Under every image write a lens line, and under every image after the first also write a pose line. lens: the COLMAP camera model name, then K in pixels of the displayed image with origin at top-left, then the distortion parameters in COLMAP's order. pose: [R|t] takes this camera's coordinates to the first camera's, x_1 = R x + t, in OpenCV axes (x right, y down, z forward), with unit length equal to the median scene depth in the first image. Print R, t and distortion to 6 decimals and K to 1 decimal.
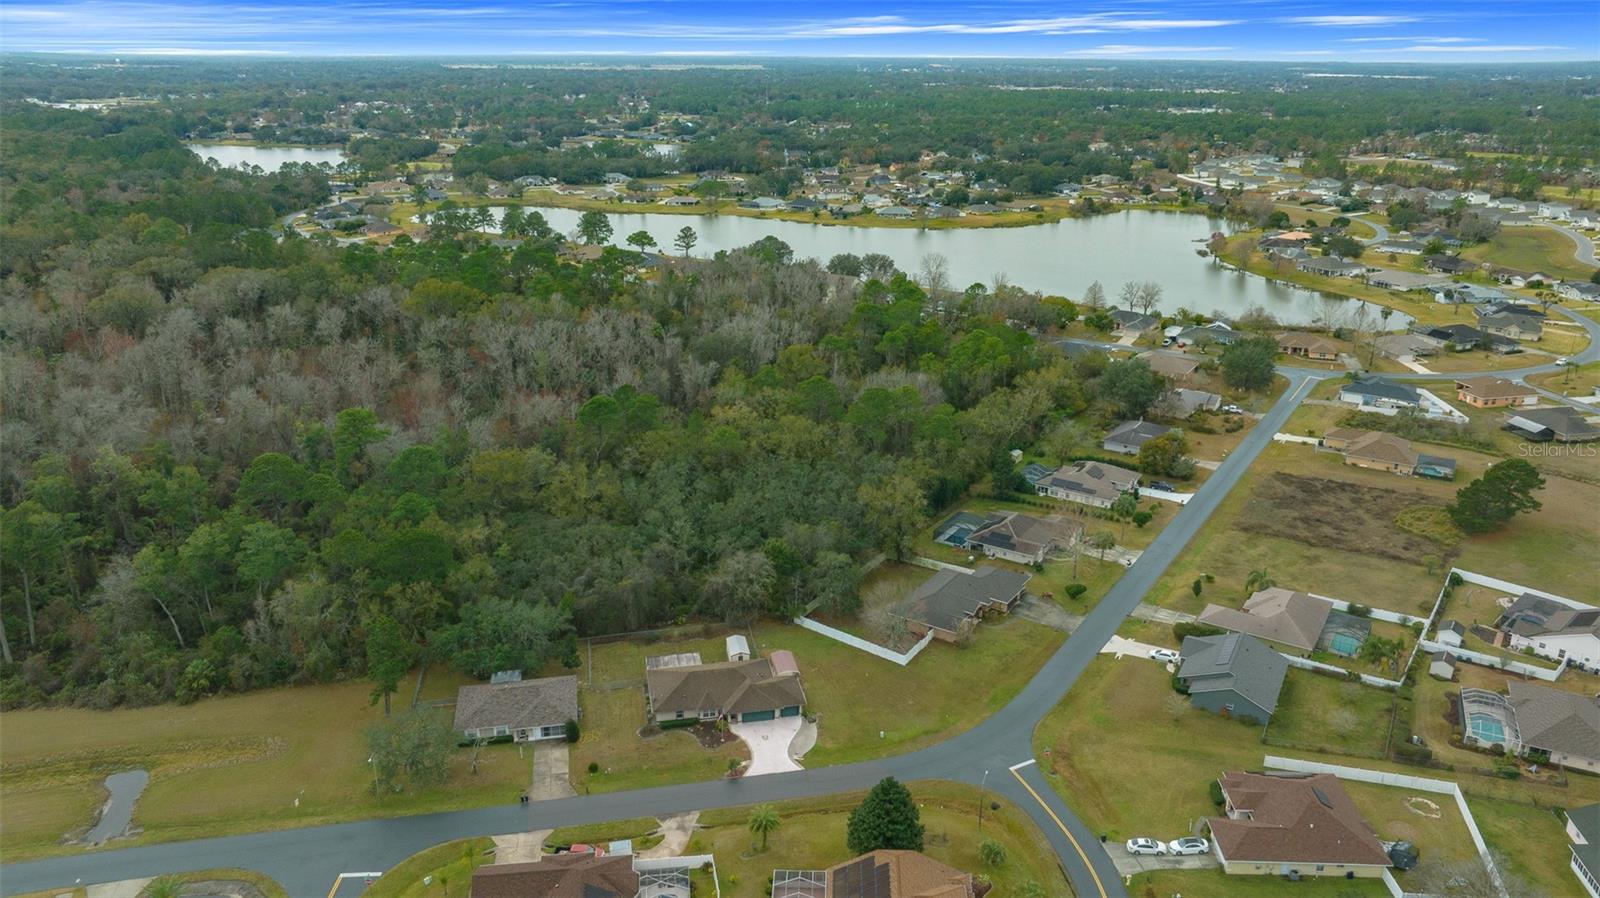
lens RADIAL K [[1129.8, 0, 797.7], [0, 1129.8, 441.2], [0, 0, 1]] dist [-0.033076, 0.029965]
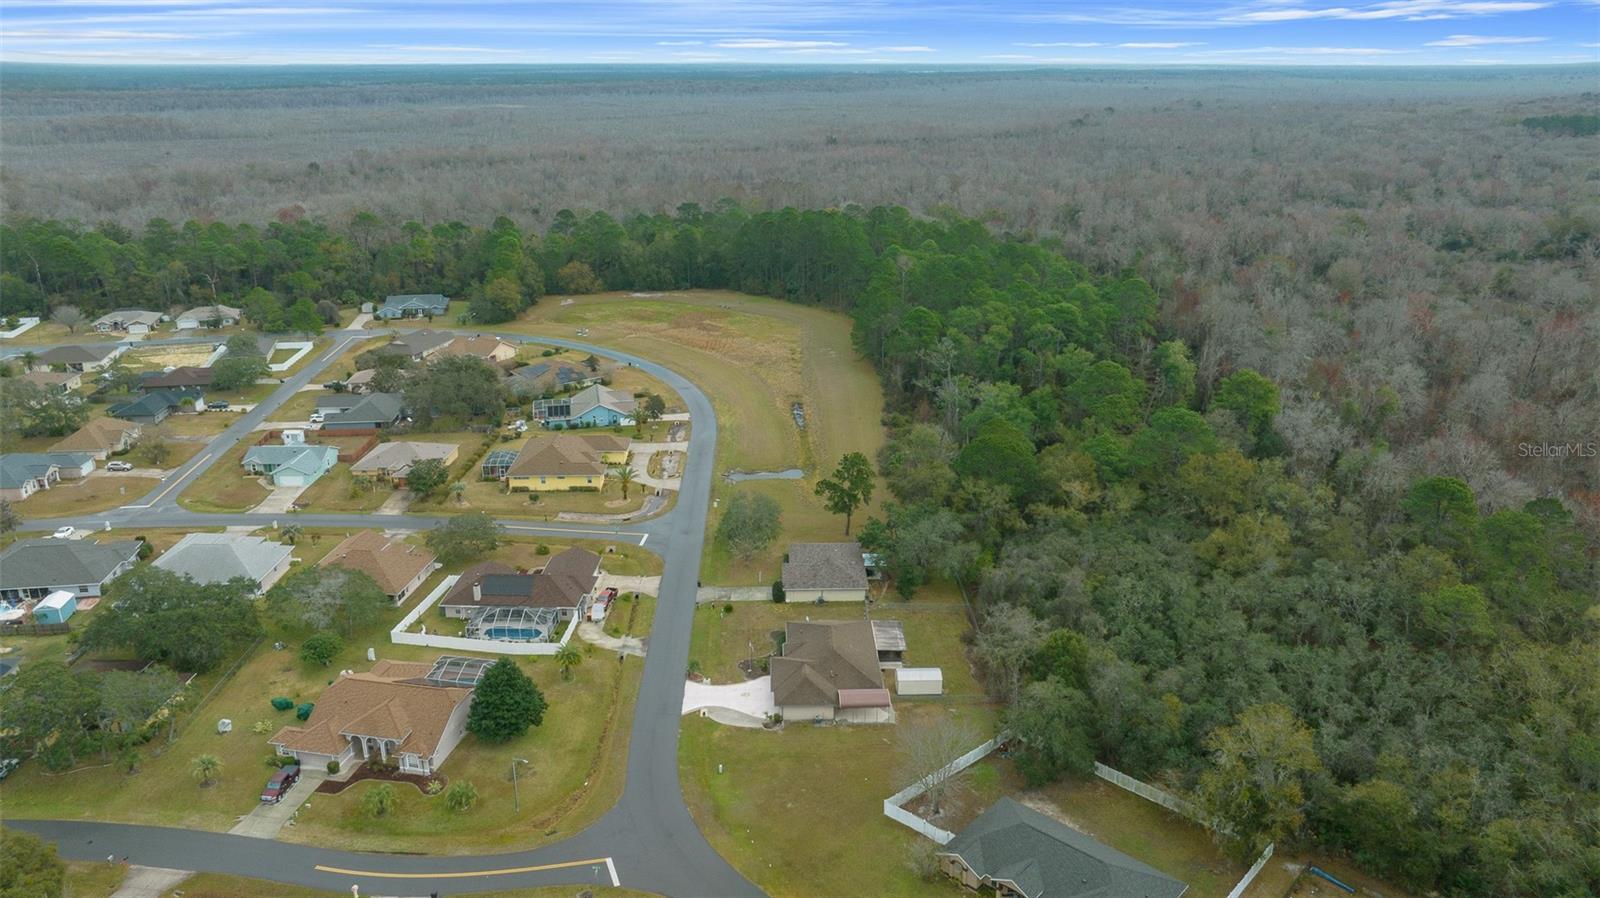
lens RADIAL K [[1129.8, 0, 802.5], [0, 1129.8, 449.6], [0, 0, 1]] dist [-0.033076, 0.029965]
pose [[-0.162270, 0.319281, -0.933664, 0.739173], [-0.322895, 0.876929, 0.355998, -0.246784], [0.932420, 0.359244, -0.039205, 0.986403]]
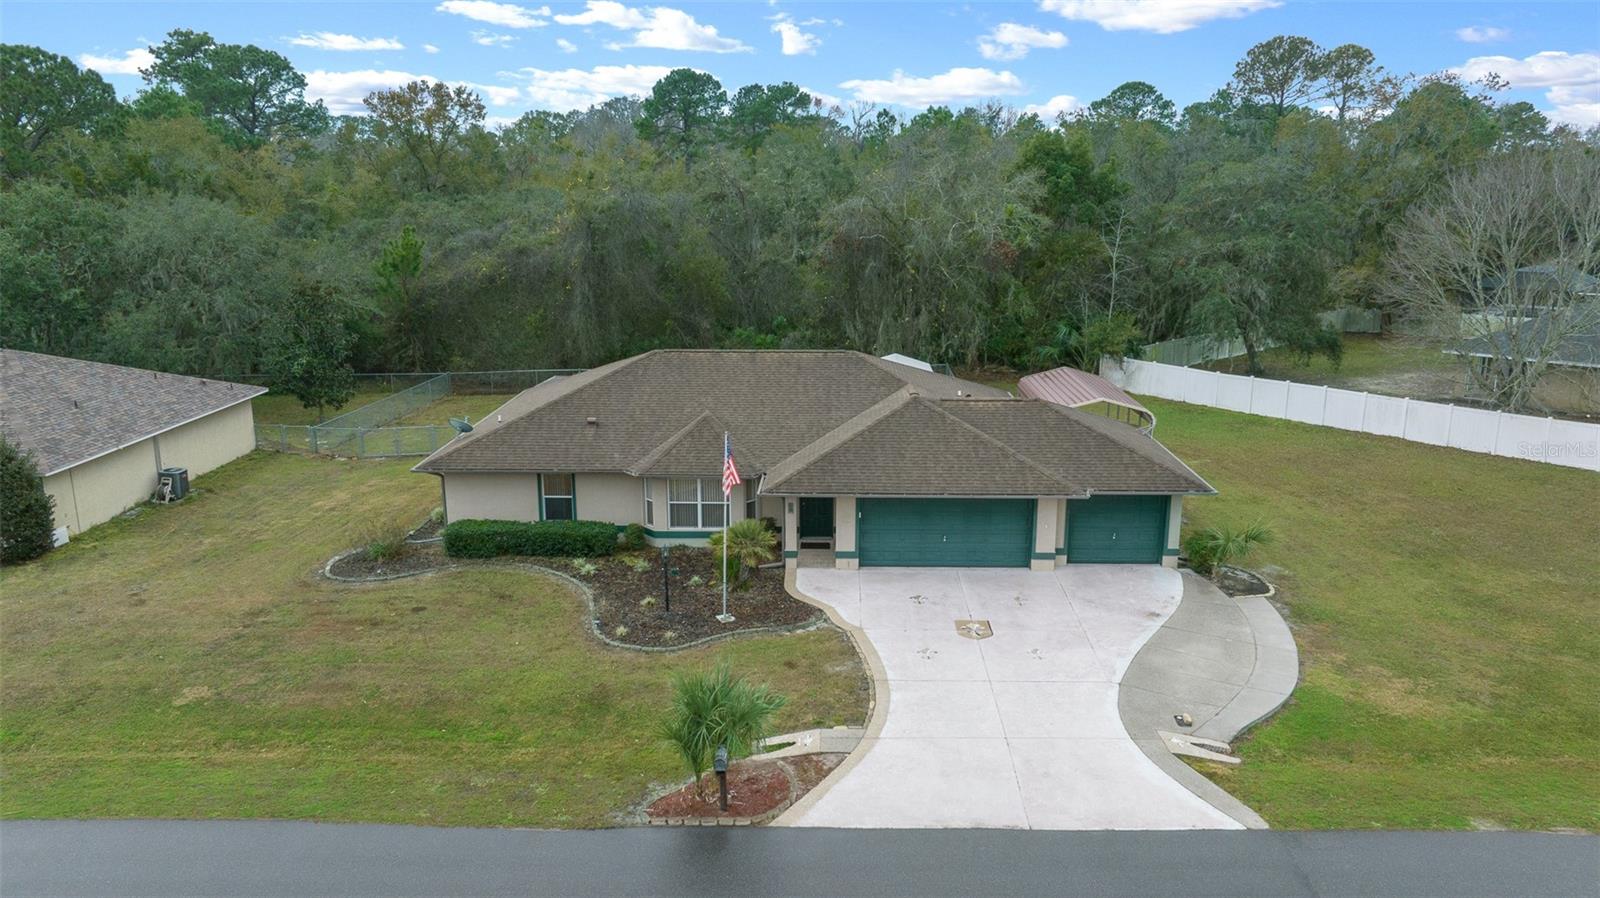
lens RADIAL K [[1129.8, 0, 802.0], [0, 1129.8, 443.7], [0, 0, 1]] dist [-0.033076, 0.029965]
pose [[0.975773, 0.048253, -0.213400, -0.018892], [-0.068480, 0.993726, -0.088428, 0.246832], [0.207794, 0.100899, 0.972955, 0.810093]]
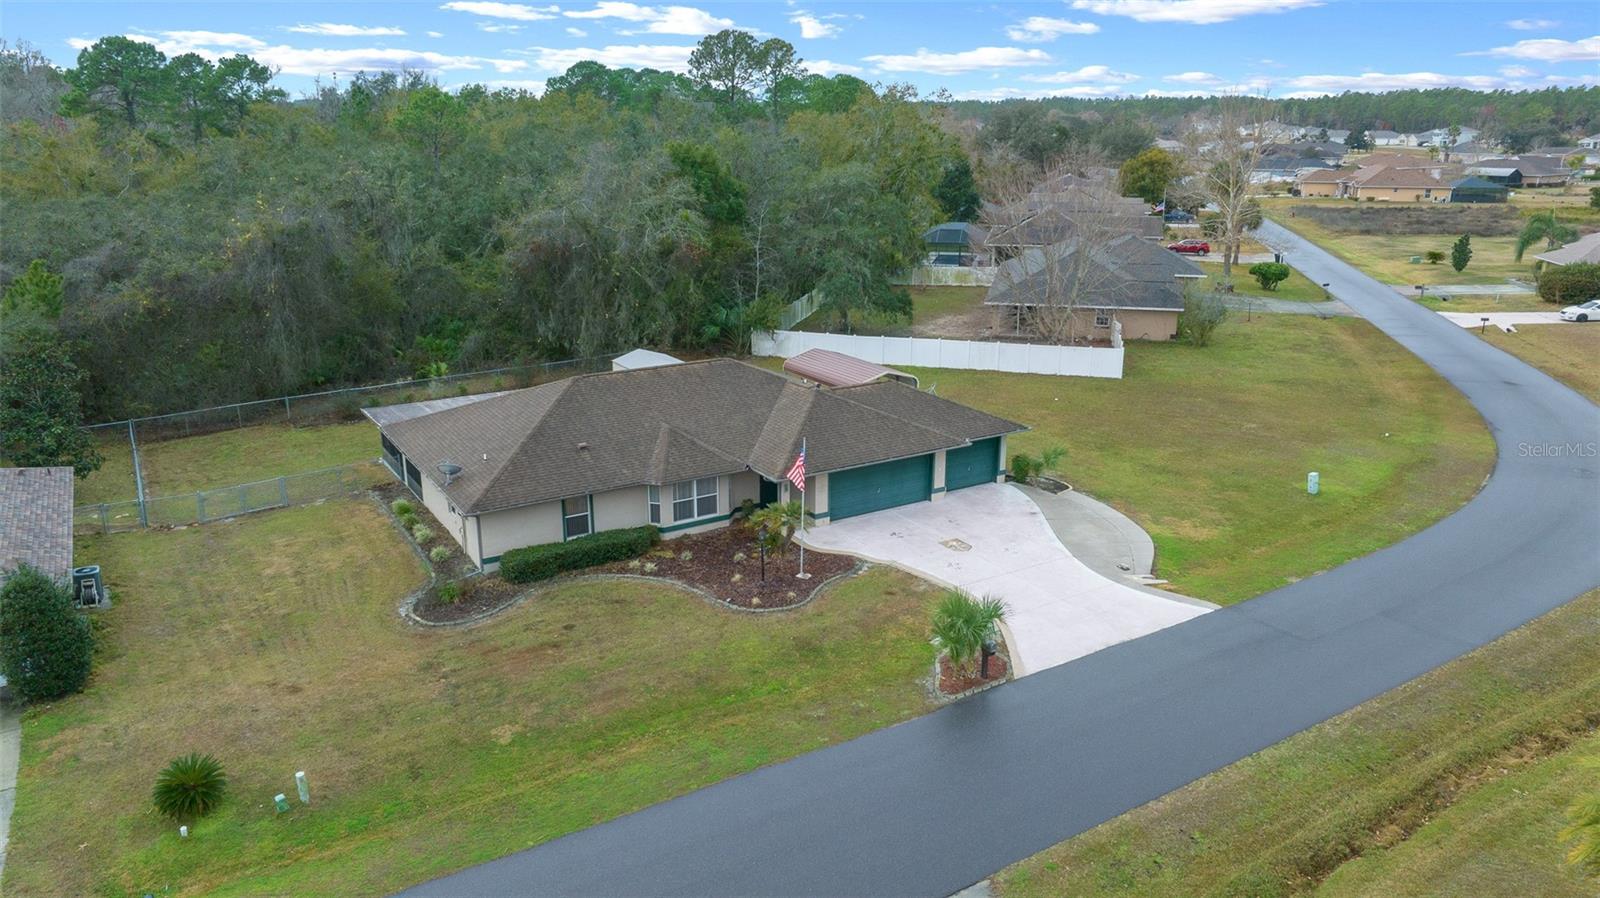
lens RADIAL K [[1129.8, 0, 806.1], [0, 1129.8, 451.8], [0, 0, 1]] dist [-0.033076, 0.029965]
pose [[0.933087, -0.103830, 0.344337, -0.139397], [0.117392, 0.992909, -0.018712, 0.238287], [-0.339953, 0.057882, 0.938660, 0.761778]]
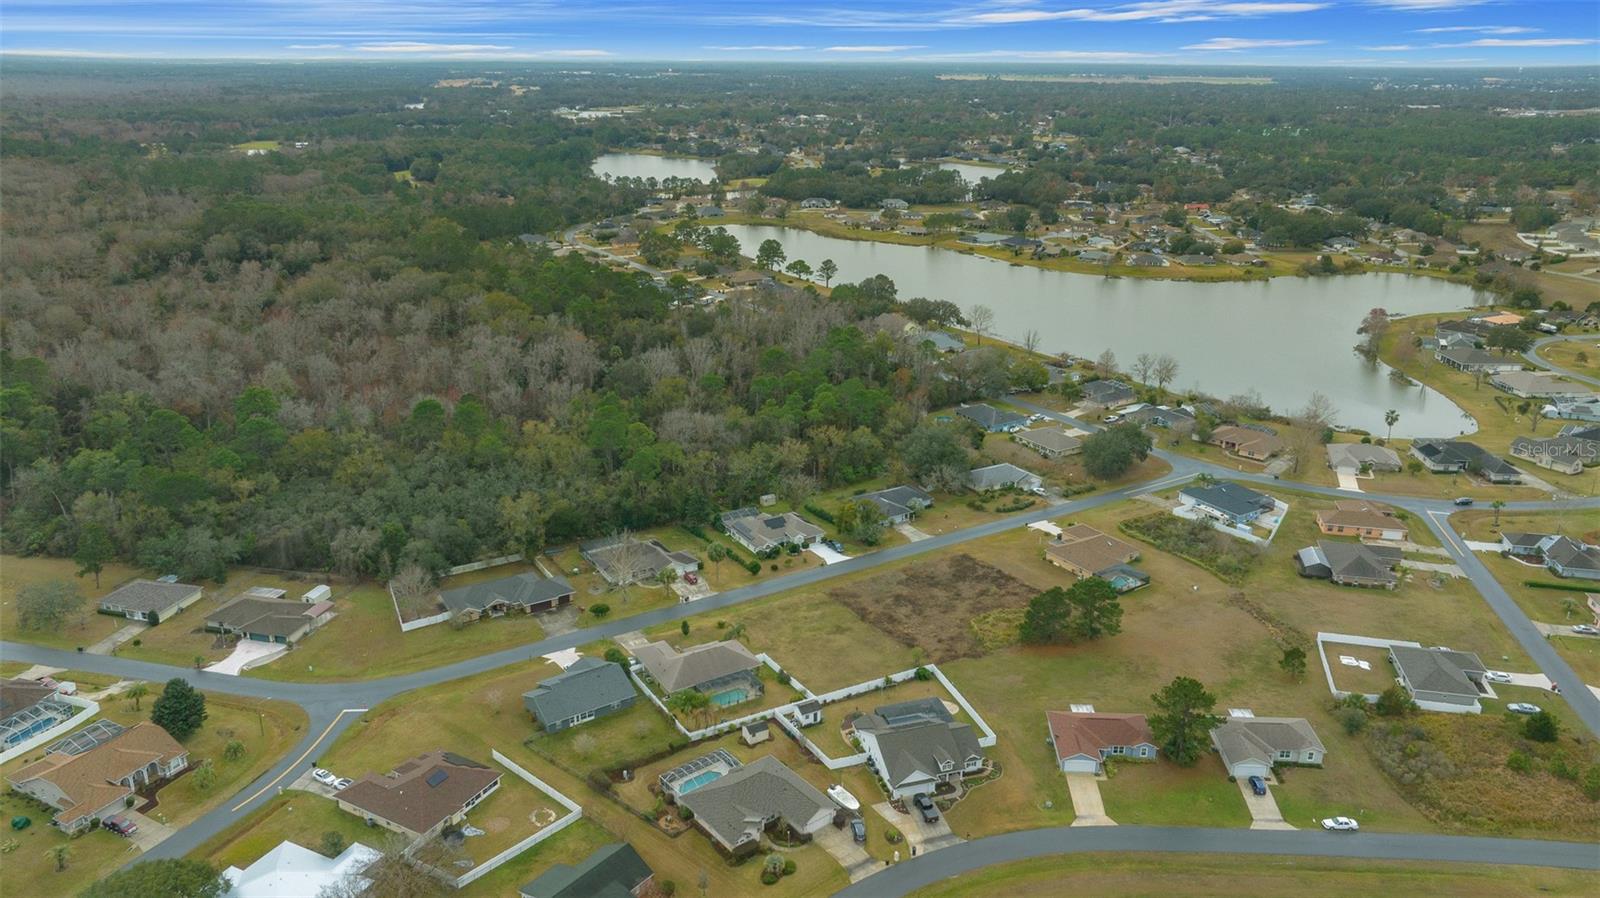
lens RADIAL K [[1129.8, 0, 797.7], [0, 1129.8, 460.7], [0, 0, 1]] dist [-0.033076, 0.029965]
pose [[0.900934, 0.144317, -0.409256, 1.092461], [-0.140394, 0.989296, 0.039795, -0.118293], [0.410618, 0.021604, 0.911552, 0.009368]]
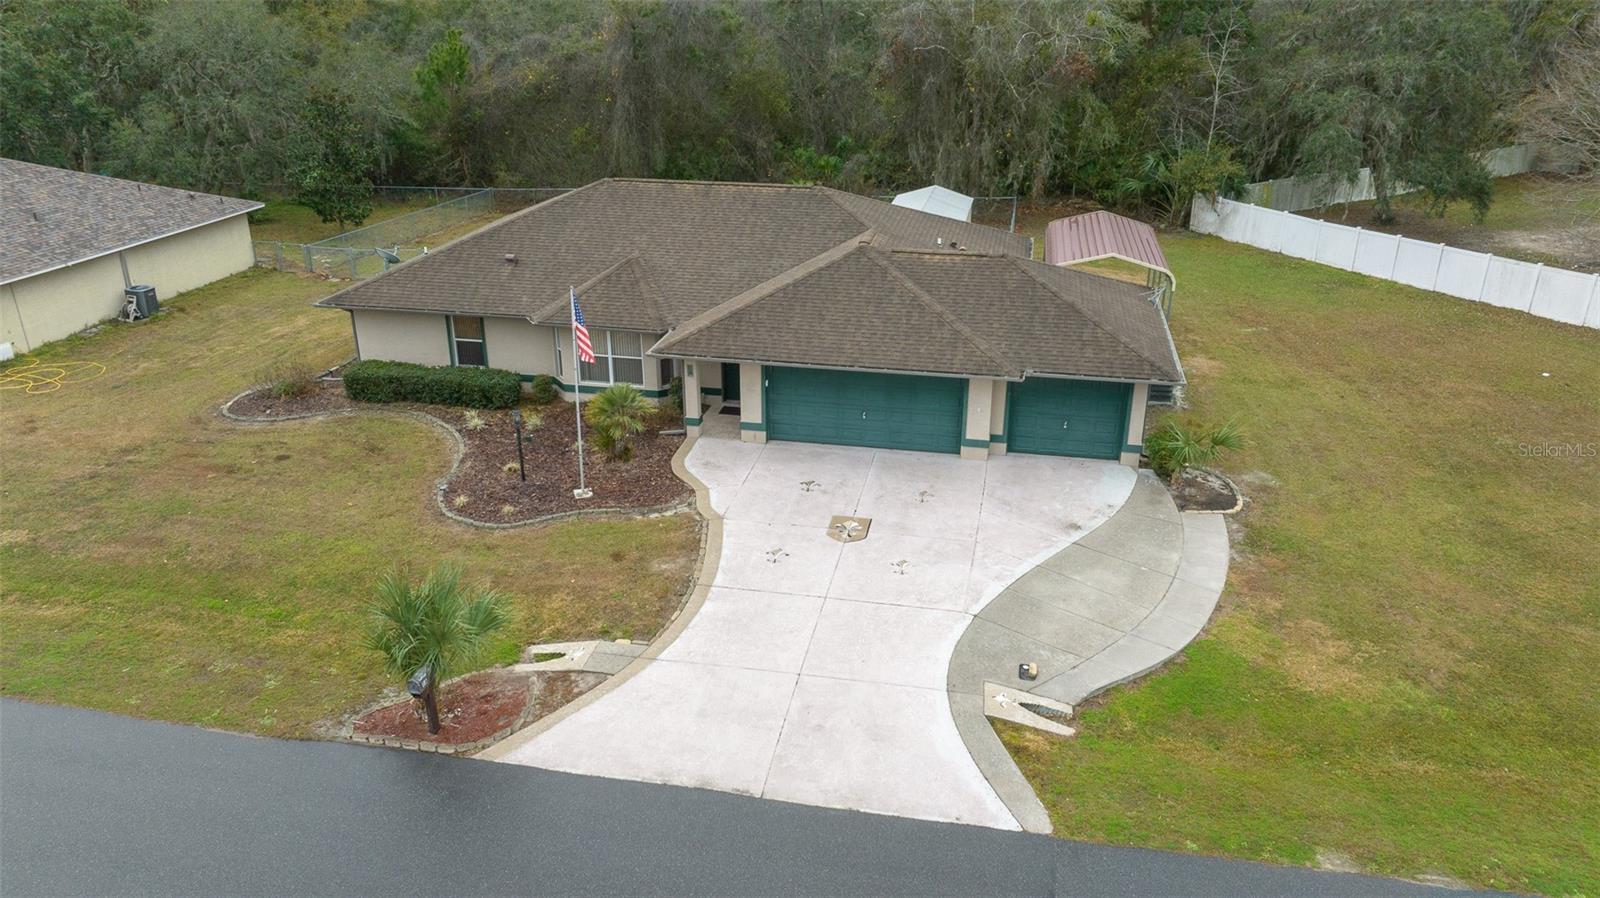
lens RADIAL K [[1129.8, 0, 802.3], [0, 1129.8, 442.0], [0, 0, 1]] dist [-0.033076, 0.029965]
pose [[0.925109, 0.147319, -0.349959, 0.014730], [-0.124161, 0.988366, 0.087847, 0.234795], [0.358829, -0.037817, 0.932637, 0.843867]]
